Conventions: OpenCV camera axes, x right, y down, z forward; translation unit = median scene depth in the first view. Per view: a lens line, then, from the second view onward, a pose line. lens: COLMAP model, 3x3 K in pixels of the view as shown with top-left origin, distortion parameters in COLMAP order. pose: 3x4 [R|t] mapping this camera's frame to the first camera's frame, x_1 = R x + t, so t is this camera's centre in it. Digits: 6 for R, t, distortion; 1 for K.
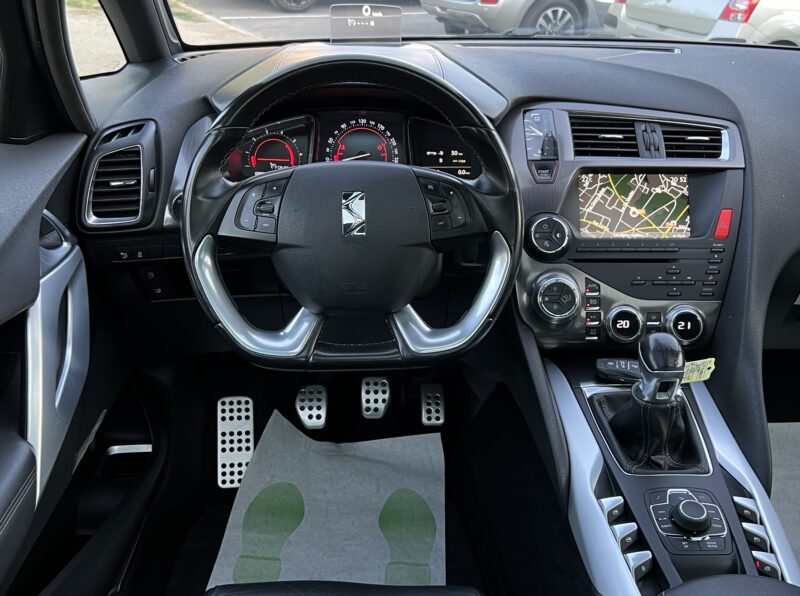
lens RADIAL K [[876.1, 0, 405.7], [0, 876.1, 297.4], [0, 0, 1]] dist [0.084080, 0.000000]
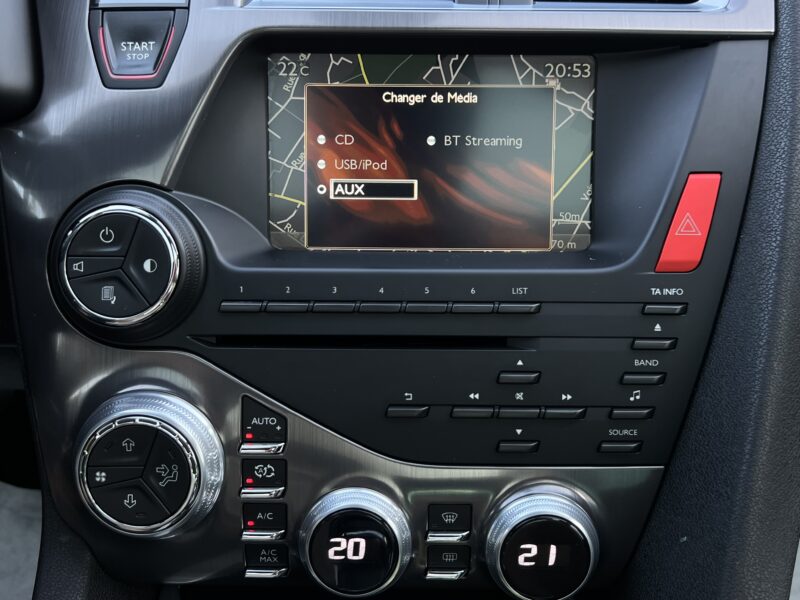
lens RADIAL K [[754.0, 0, 402.1], [0, 754.0, 294.1], [0, 0, 1]] dist [0.020025, 0.000000]
pose [[0.998539, 0.012831, -0.052487, 0.265138], [-0.001968, 0.979389, 0.201975, -0.109867], [0.053996, -0.201576, 0.977983, 0.710847]]
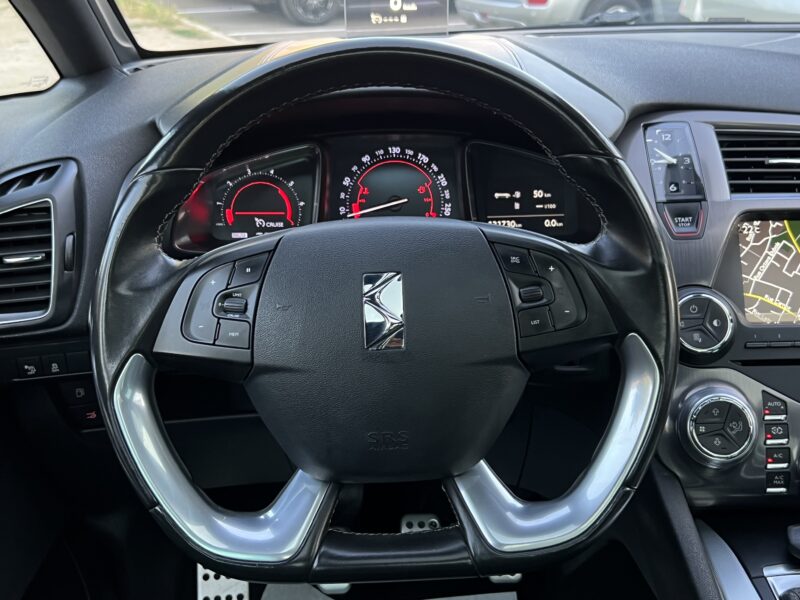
lens RADIAL K [[974.8, 0, 401.2], [0, 974.8, 318.1], [0, 0, 1]] dist [0.058302, 0.000000]
pose [[0.998754, -0.023430, -0.044058, -0.015708], [0.022406, 0.999471, -0.023575, -0.060210], [0.044587, 0.022559, 0.998751, 0.287522]]
